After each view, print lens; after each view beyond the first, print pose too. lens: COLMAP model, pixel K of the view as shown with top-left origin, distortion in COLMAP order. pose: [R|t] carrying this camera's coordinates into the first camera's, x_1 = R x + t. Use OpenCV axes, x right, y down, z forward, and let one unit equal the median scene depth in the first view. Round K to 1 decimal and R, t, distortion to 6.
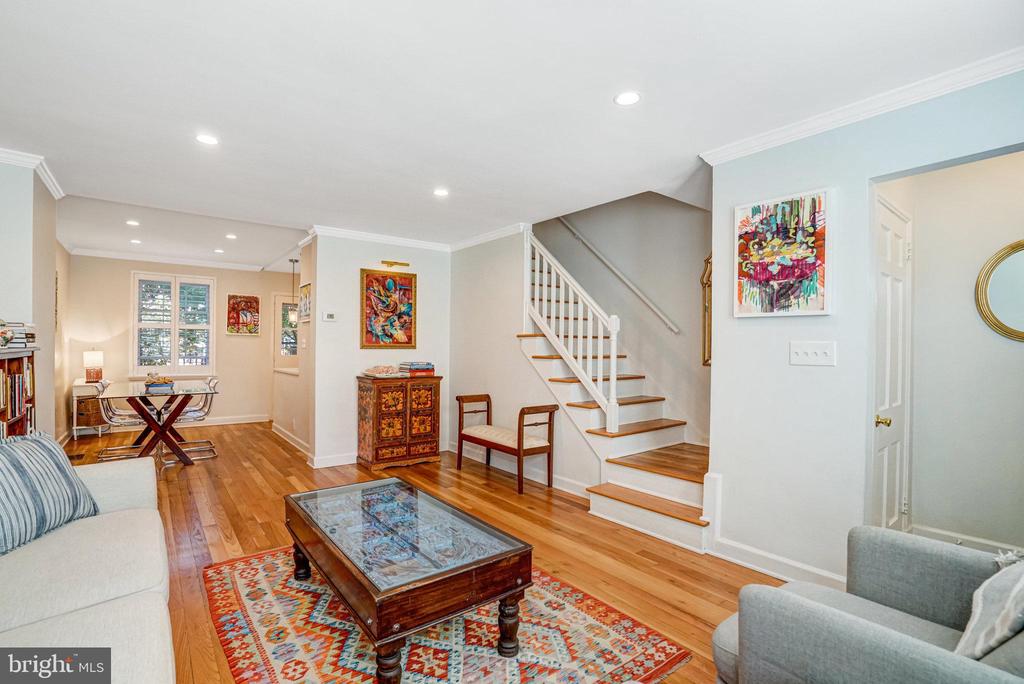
lens RADIAL K [[478.0, 0, 495.6], [0, 478.0, 337.9], [0, 0, 1]] dist [-0.048994, 0.019438]
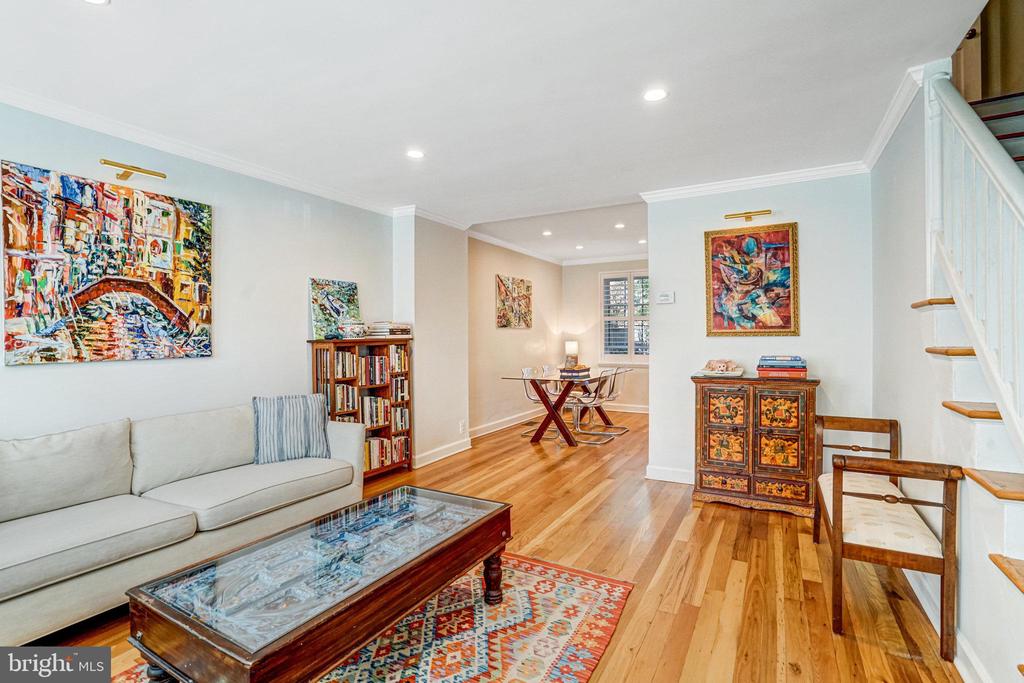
lens RADIAL K [[478.0, 0, 504.5], [0, 478.0, 326.2], [0, 0, 1]] dist [-0.048994, 0.019438]
pose [[0.394610, -0.031017, -0.918325, 0.283138], [0.028744, 0.999358, -0.021403, 0.013261], [0.918399, -0.017951, 0.395248, 0.398315]]
